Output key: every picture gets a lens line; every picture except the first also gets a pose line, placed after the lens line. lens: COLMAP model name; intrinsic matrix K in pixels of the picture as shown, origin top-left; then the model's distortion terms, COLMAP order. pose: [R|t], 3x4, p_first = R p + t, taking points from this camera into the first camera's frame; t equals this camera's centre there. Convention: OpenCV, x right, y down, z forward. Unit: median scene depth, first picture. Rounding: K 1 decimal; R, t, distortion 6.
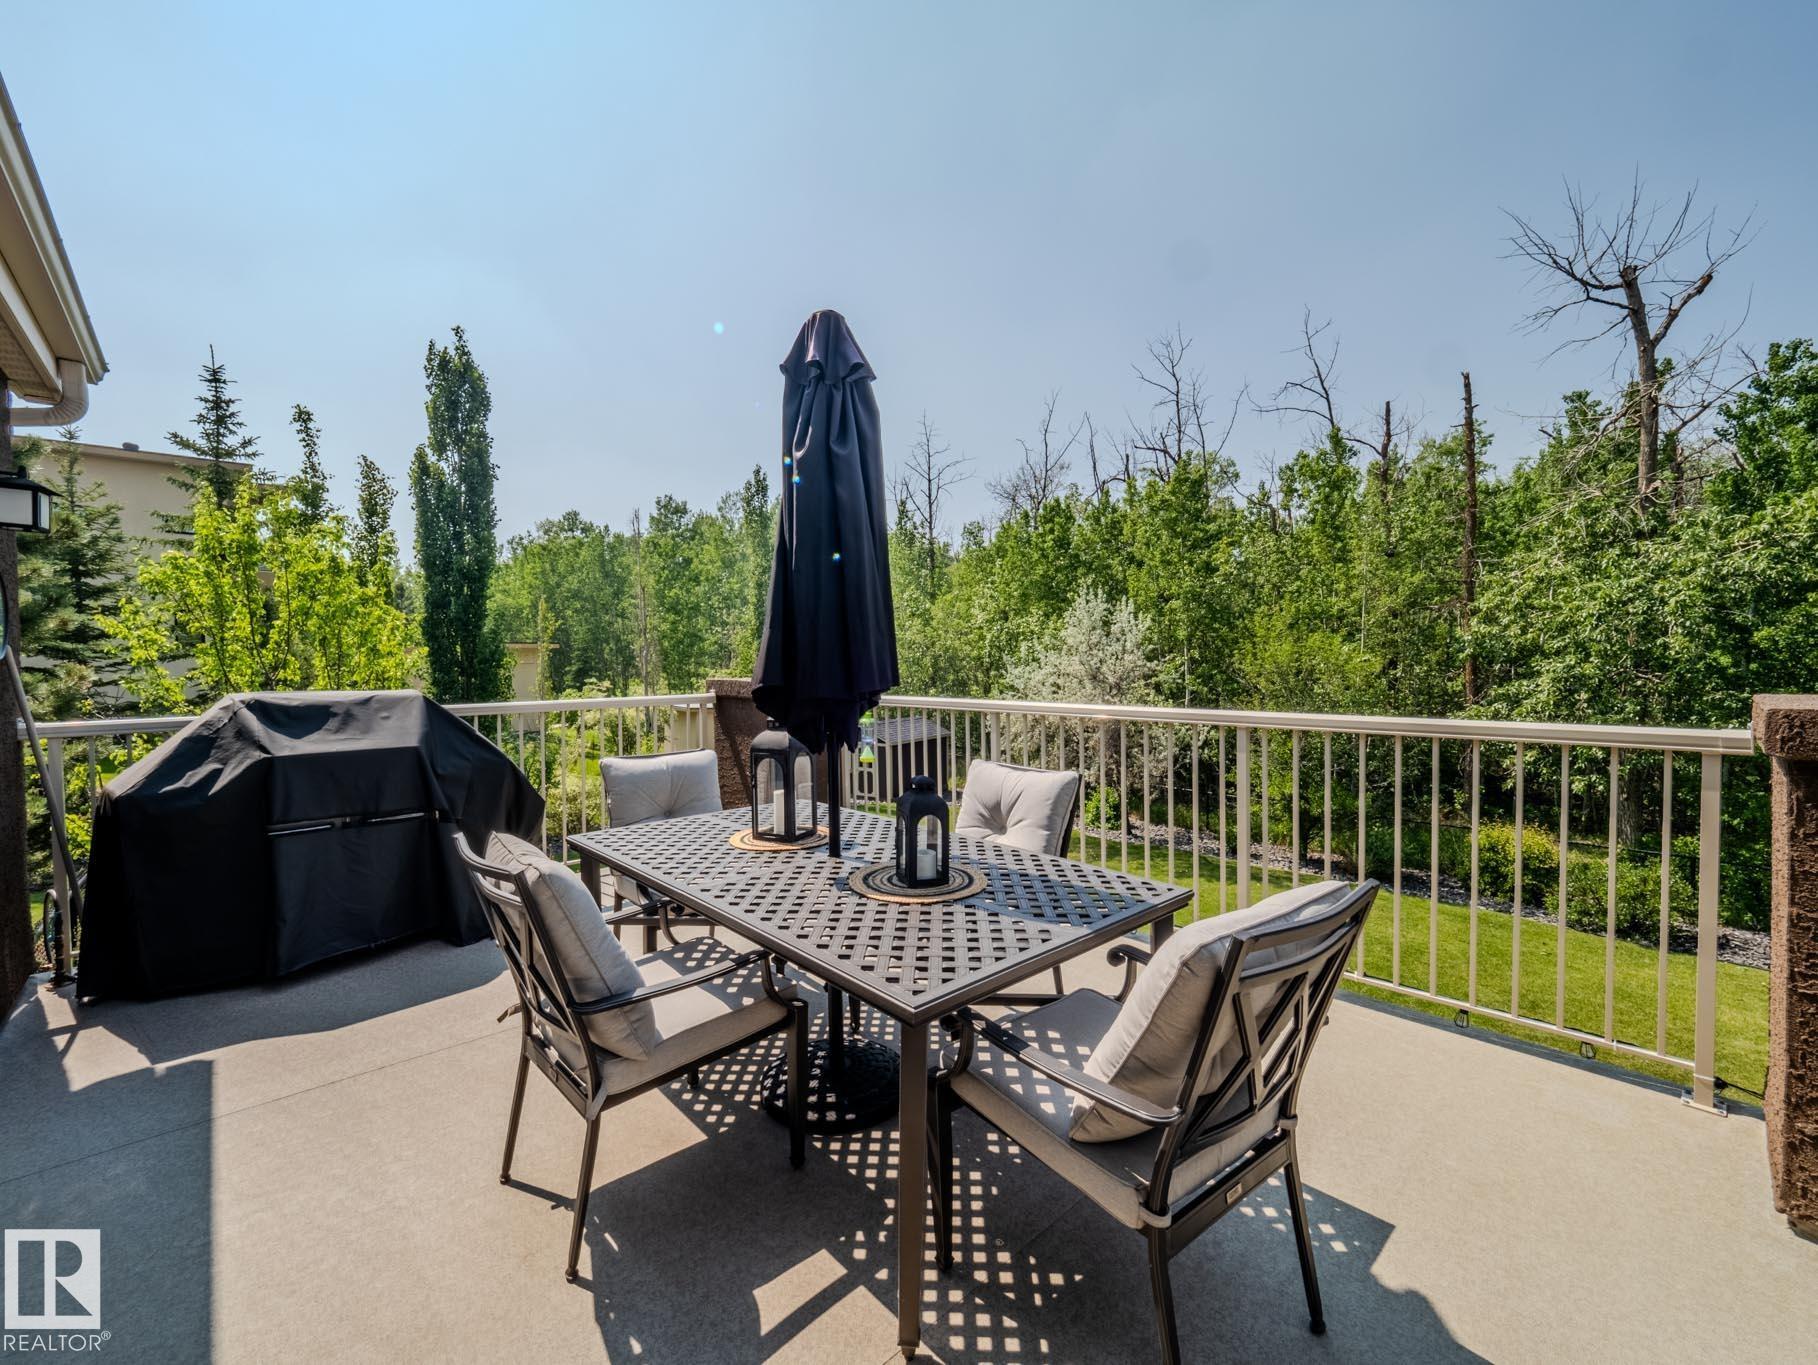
lens RADIAL K [[765.0, 0, 903.3], [0, 765.0, 677.2], [0, 0, 1]] dist [-0.008576, -0.000398]
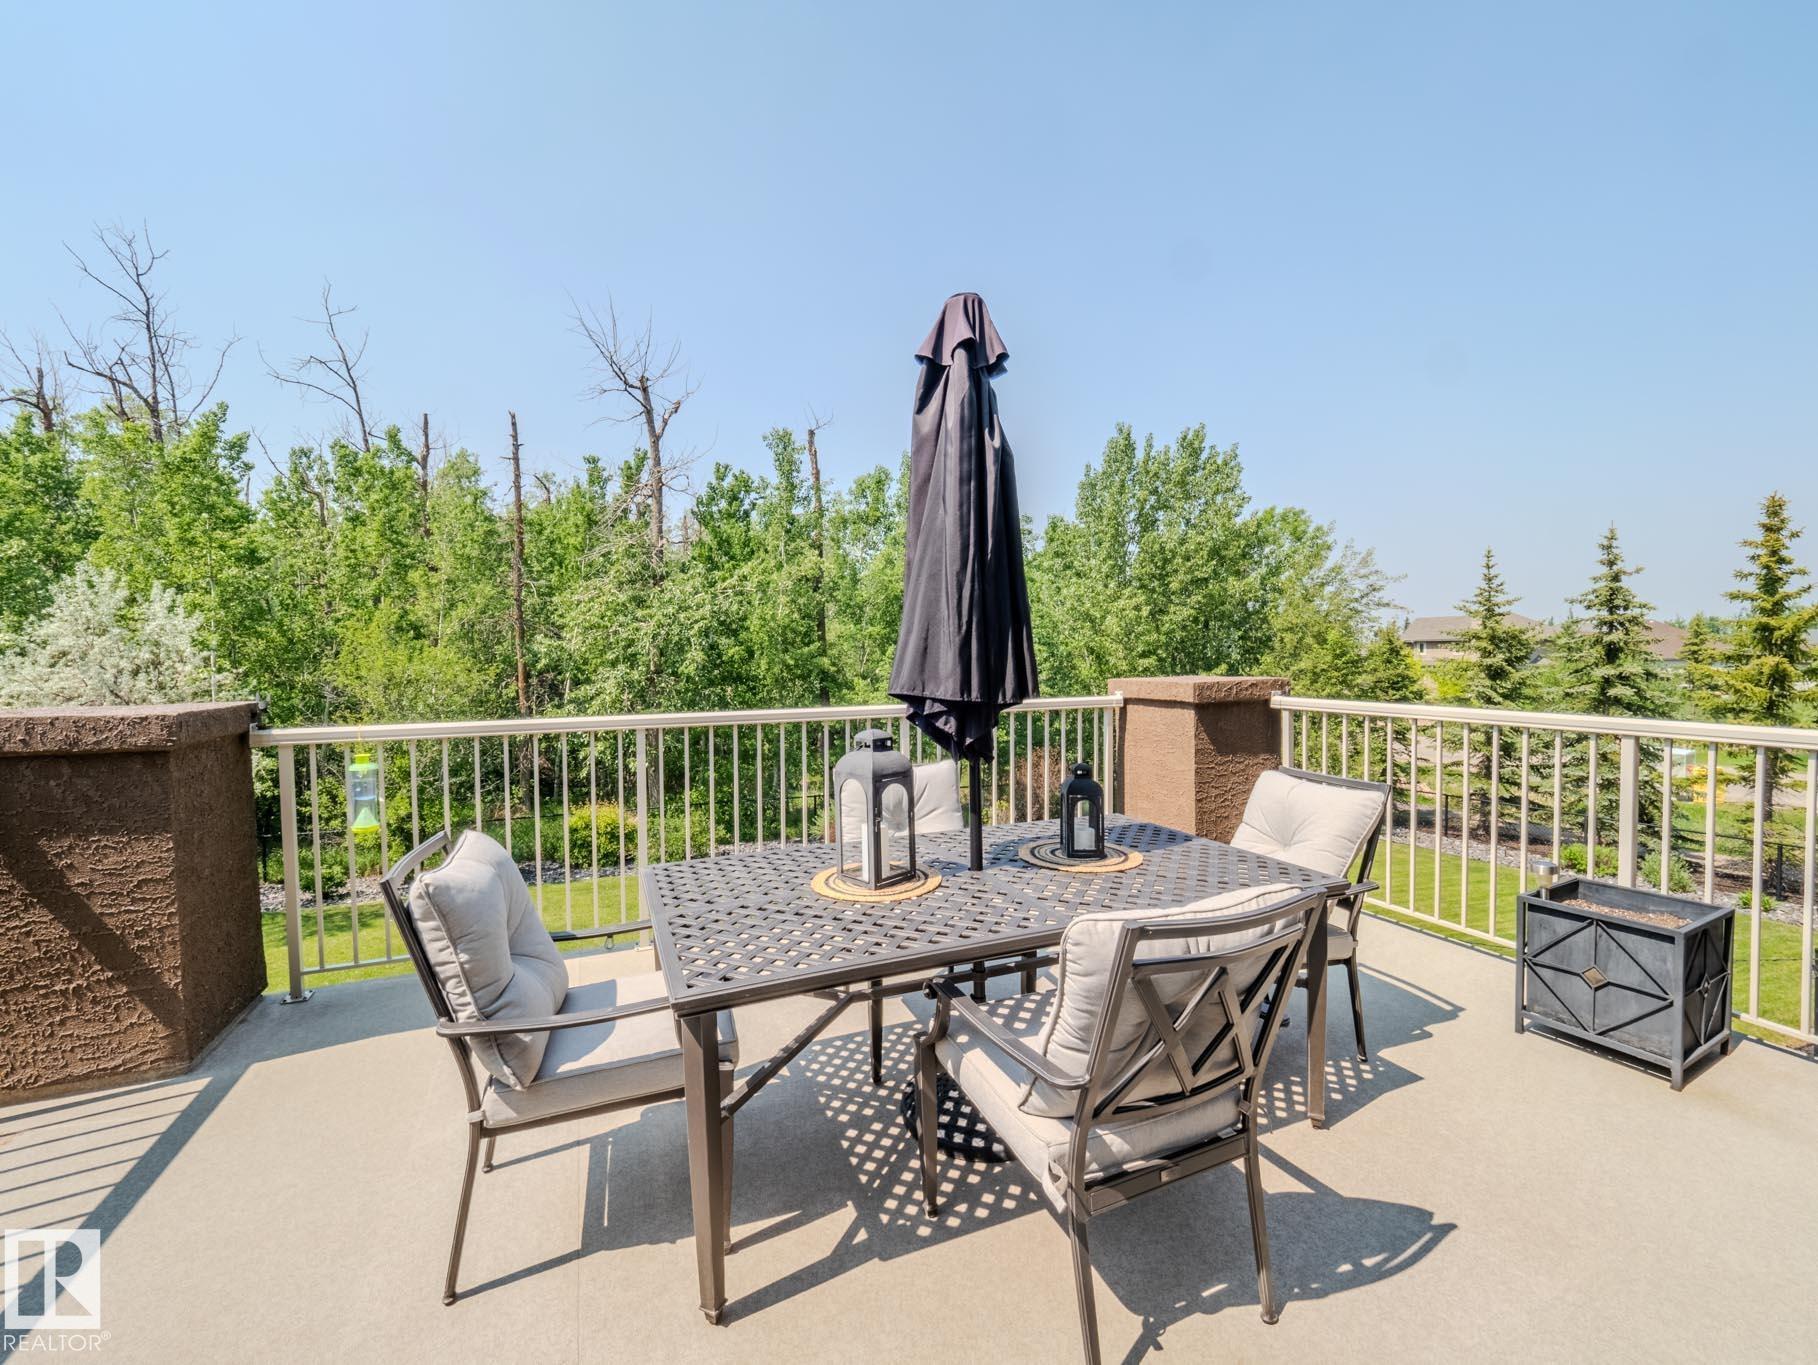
lens RADIAL K [[755.6, 0, 901.2], [0, 755.6, 681.3], [0, 0, 1]] dist [0.004174, -0.007804]
pose [[0.336120, -0.021653, 0.941570, -0.159530], [0.028723, 0.999506, 0.012732, -0.003214], [-0.941381, 0.022765, 0.336576, 0.120562]]
